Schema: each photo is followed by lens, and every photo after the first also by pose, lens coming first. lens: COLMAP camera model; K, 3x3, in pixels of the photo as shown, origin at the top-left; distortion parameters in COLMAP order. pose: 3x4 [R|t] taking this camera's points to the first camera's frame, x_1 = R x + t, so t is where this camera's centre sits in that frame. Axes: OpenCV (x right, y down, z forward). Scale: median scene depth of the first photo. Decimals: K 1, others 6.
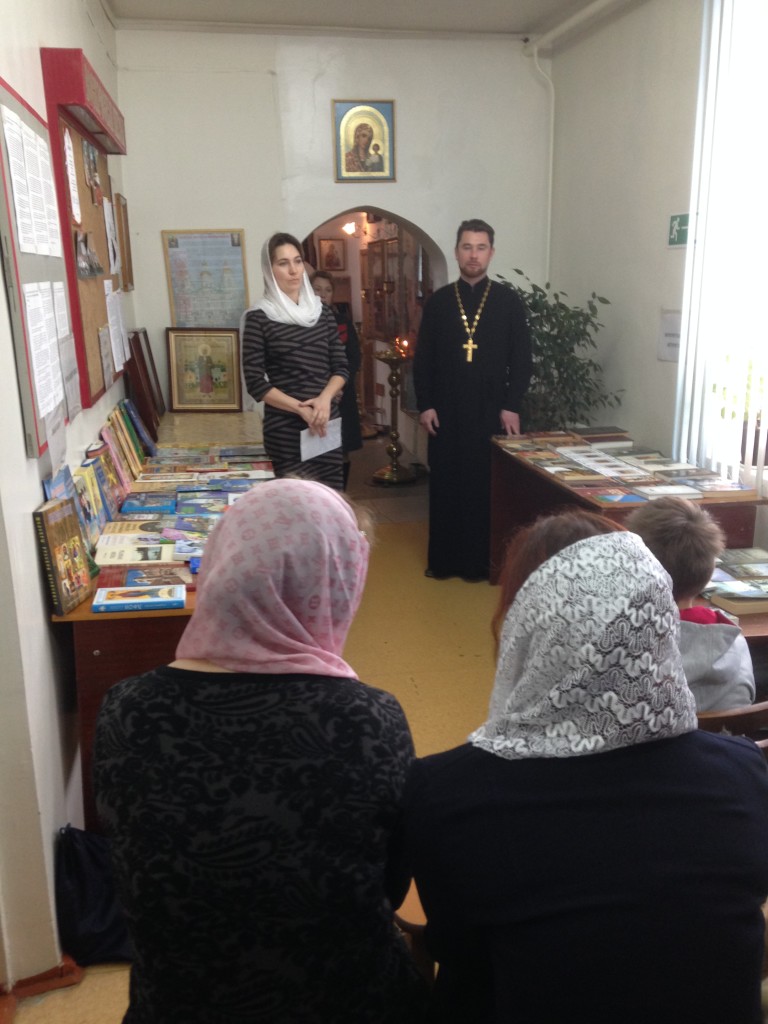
lens RADIAL K [[1025.1, 0, 384.0], [0, 1025.1, 512.0], [0, 0, 1]] dist [0.260096, -0.445879]
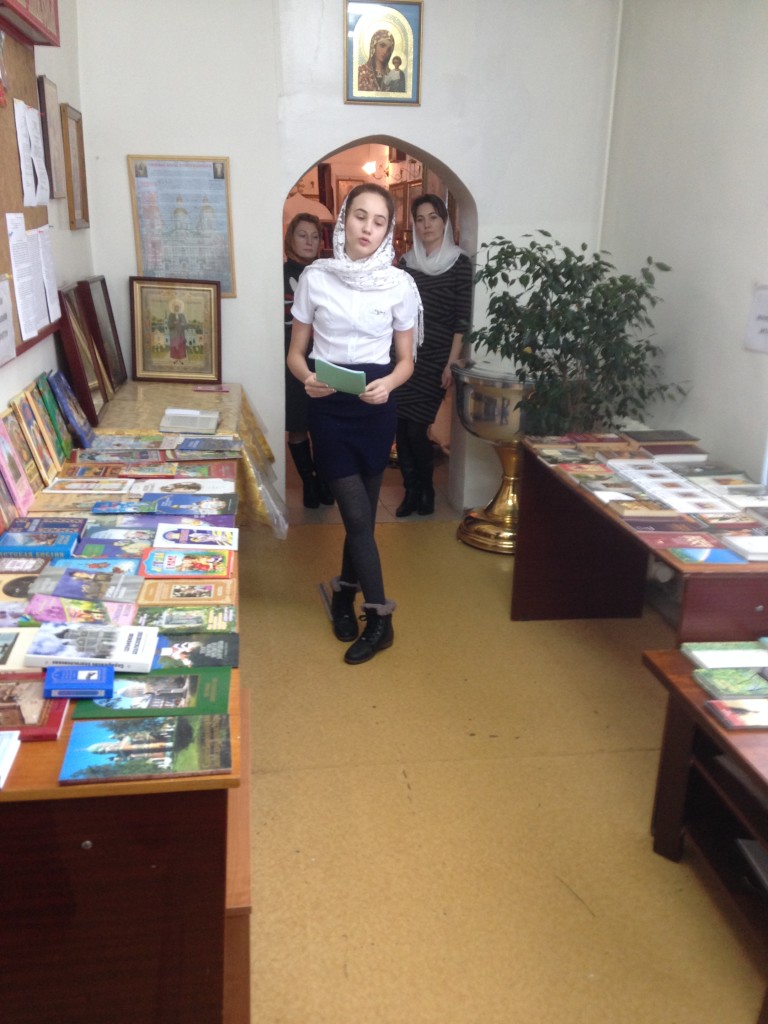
lens RADIAL K [[958.3, 0, 388.7], [0, 958.3, 512.3], [0, 0, 1]] dist [0.208853, -0.362549]
pose [[0.998842, 0.046734, -0.011446, 0.011530], [-0.045883, 0.996775, 0.065828, -0.055522], [0.014486, -0.065227, 0.997765, 0.239346]]
